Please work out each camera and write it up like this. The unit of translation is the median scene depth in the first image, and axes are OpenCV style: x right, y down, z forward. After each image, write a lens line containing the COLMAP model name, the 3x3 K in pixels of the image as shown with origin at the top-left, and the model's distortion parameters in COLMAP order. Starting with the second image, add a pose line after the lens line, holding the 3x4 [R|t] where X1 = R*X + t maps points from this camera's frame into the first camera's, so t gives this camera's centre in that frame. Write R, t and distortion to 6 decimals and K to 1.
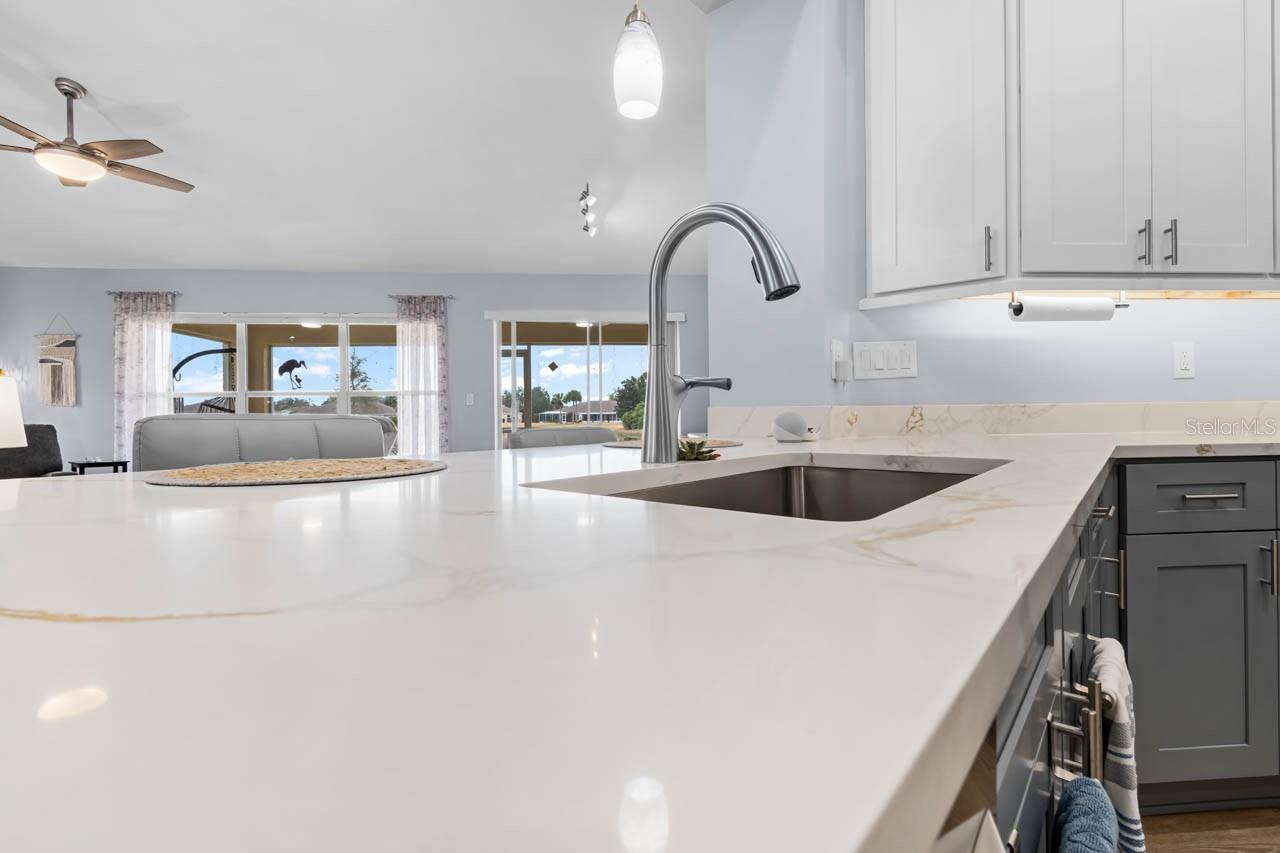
lens RADIAL K [[578.7, 0, 642.1], [0, 578.7, 414.7], [0, 0, 1]] dist [0.009820, -0.005501]
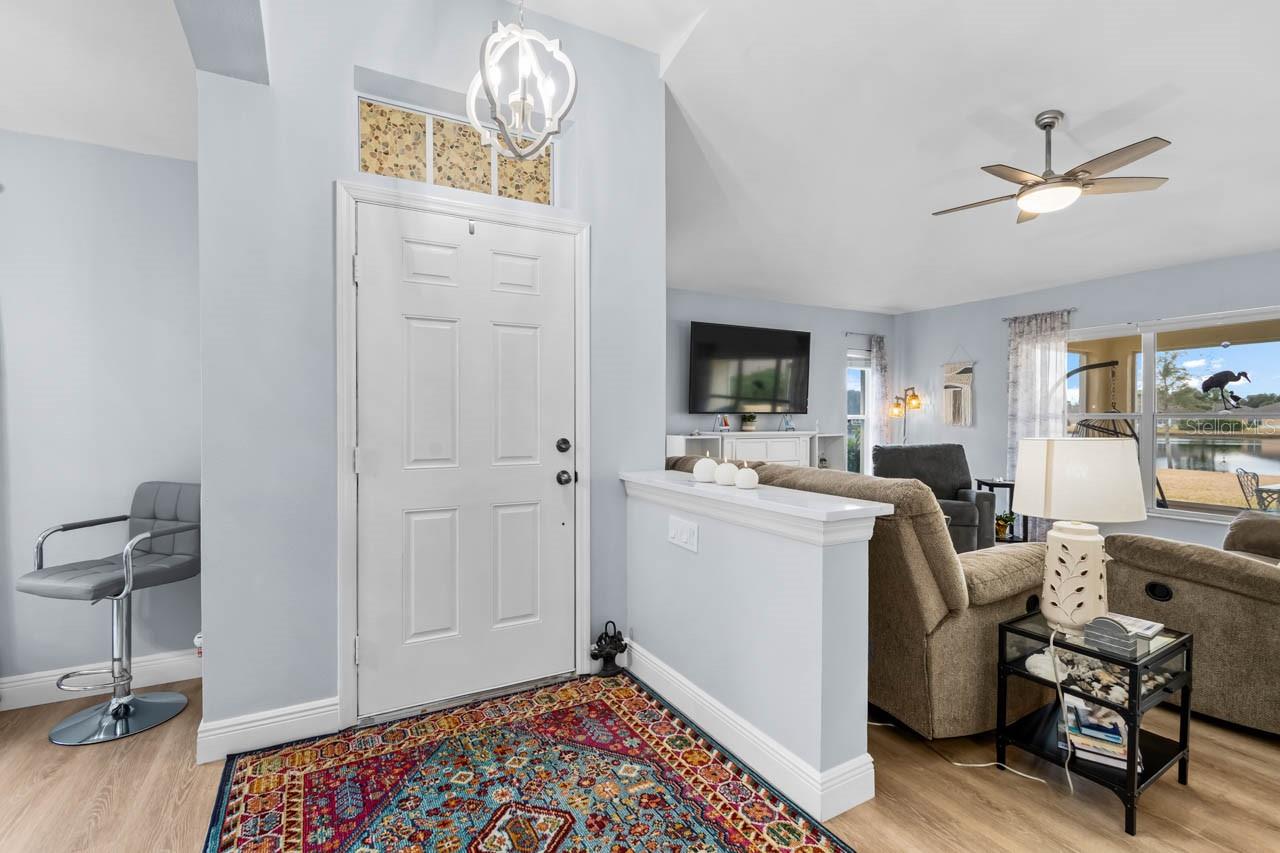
lens RADIAL K [[578.7, 0, 642.2], [0, 578.7, 421.3], [0, 0, 1]] dist [0.009820, -0.005501]
pose [[0.408621, 0.016653, -0.912552, -0.225847], [-0.004393, 0.999858, 0.016279, -0.040204], [0.912694, -0.002644, 0.408636, -0.020728]]
